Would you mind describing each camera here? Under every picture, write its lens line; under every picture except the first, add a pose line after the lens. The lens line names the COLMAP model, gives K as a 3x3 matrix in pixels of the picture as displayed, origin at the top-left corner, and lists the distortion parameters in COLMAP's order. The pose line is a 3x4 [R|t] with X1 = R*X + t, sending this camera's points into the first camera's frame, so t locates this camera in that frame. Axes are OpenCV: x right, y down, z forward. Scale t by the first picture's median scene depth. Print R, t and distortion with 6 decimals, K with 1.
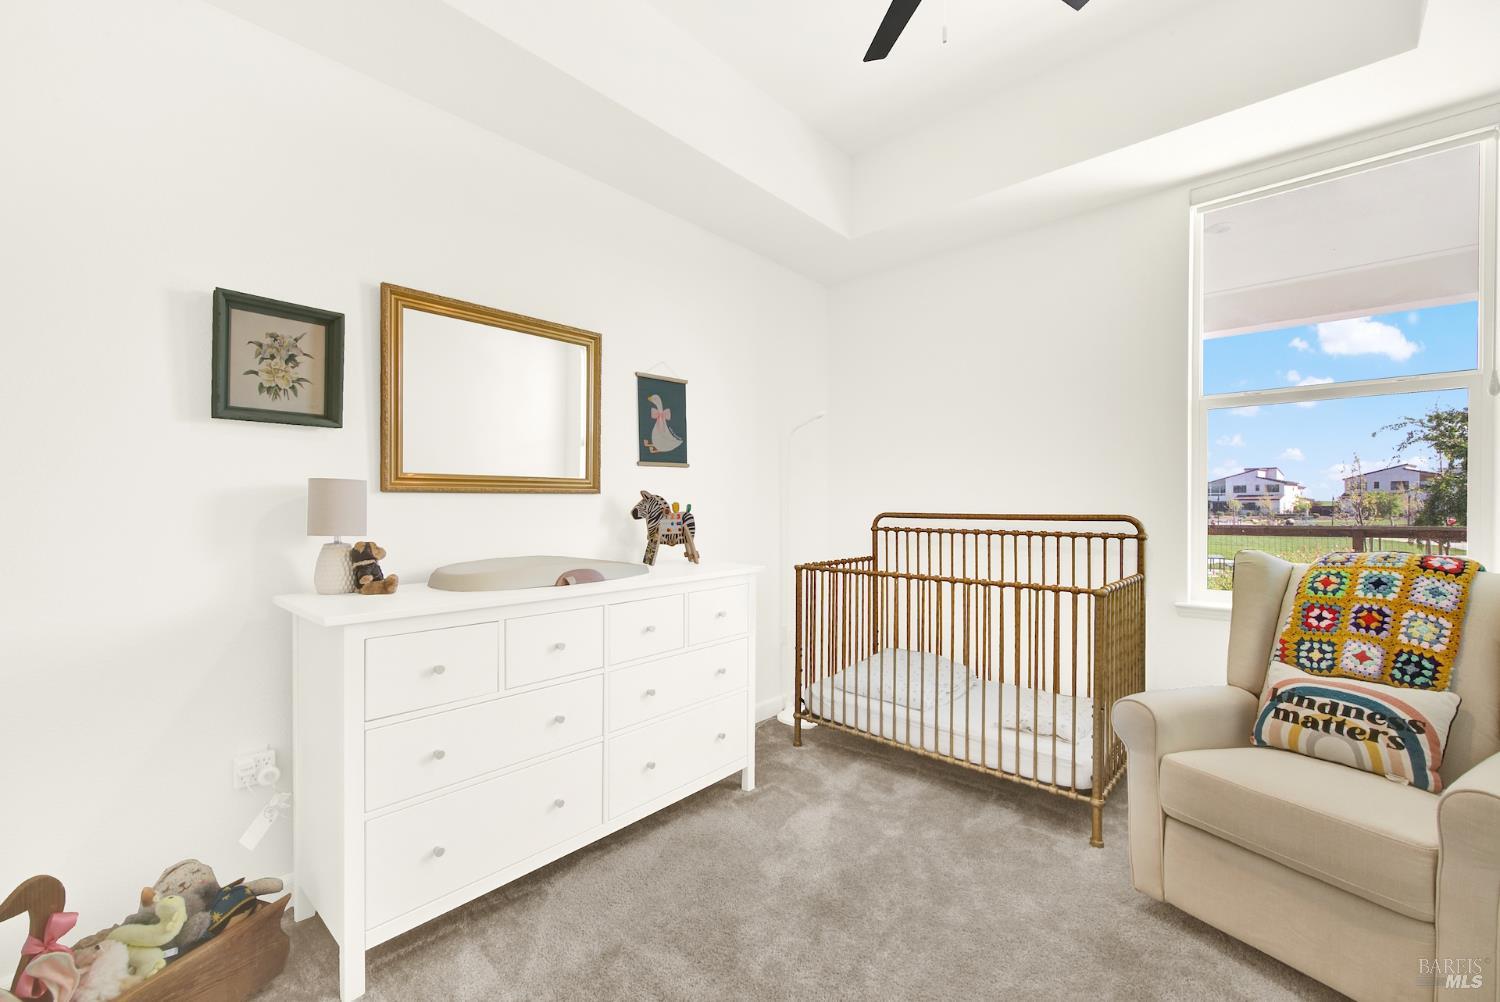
lens RADIAL K [[617.1, 0, 750.0], [0, 617.1, 501.0], [0, 0, 1]] dist [0.000865, -0.000297]
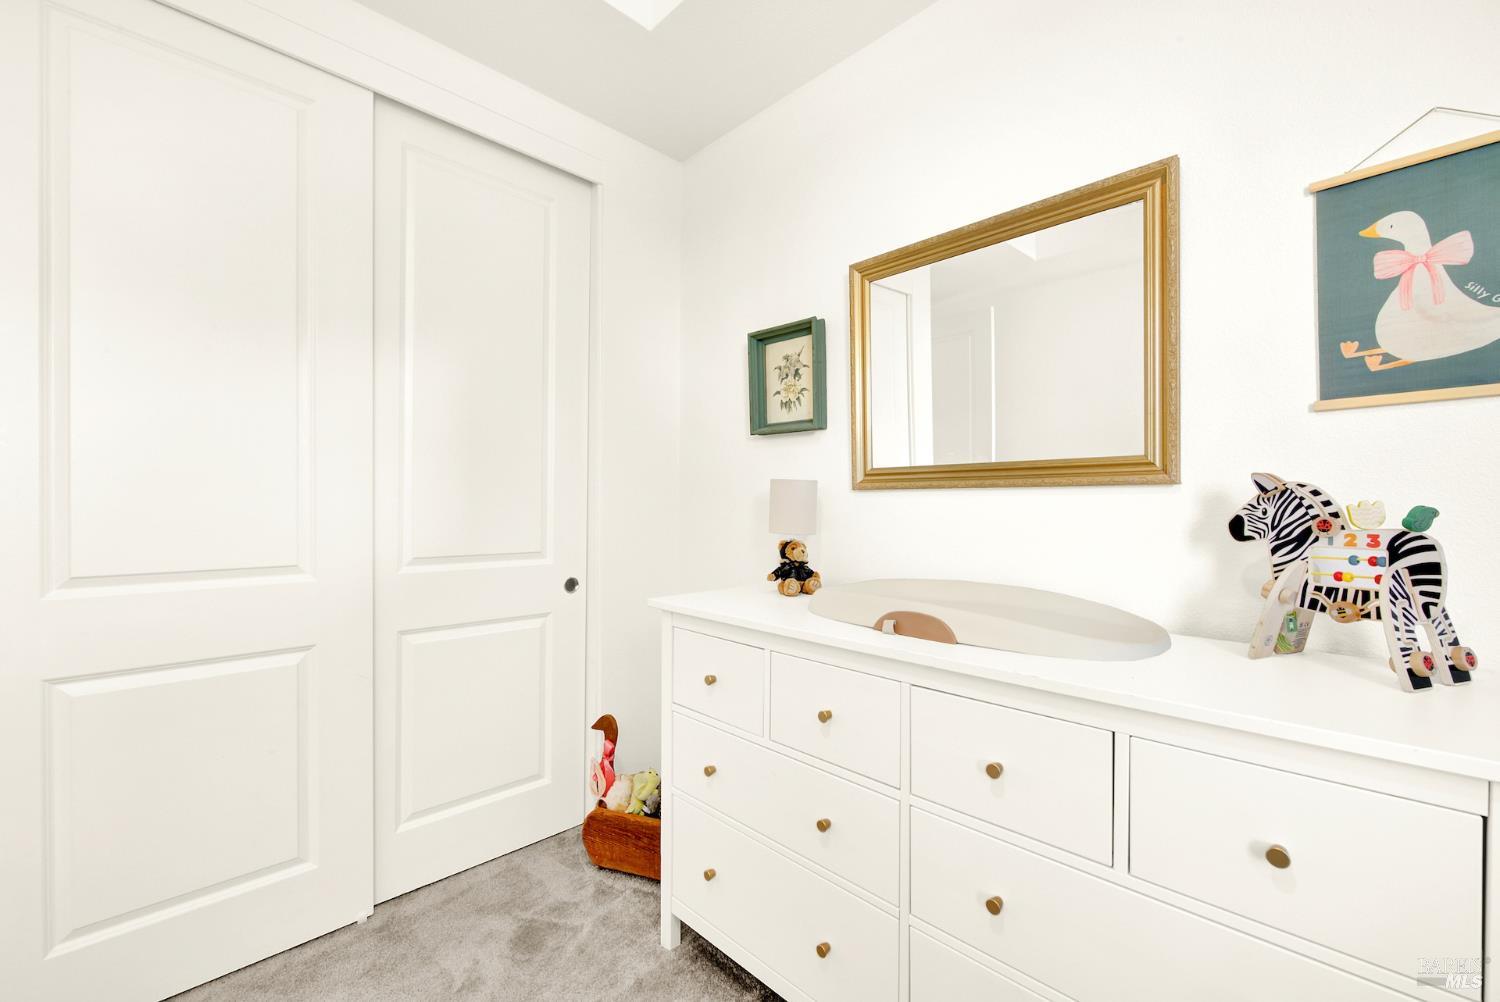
lens RADIAL K [[617.1, 0, 750.0], [0, 617.1, 501.0], [0, 0, 1]] dist [0.000865, -0.000297]
pose [[-0.057533, -0.002422, -0.998341, 0.262582], [0.001460, 0.999996, -0.002510, 0.002695], [0.998343, -0.001602, -0.057529, 0.685053]]
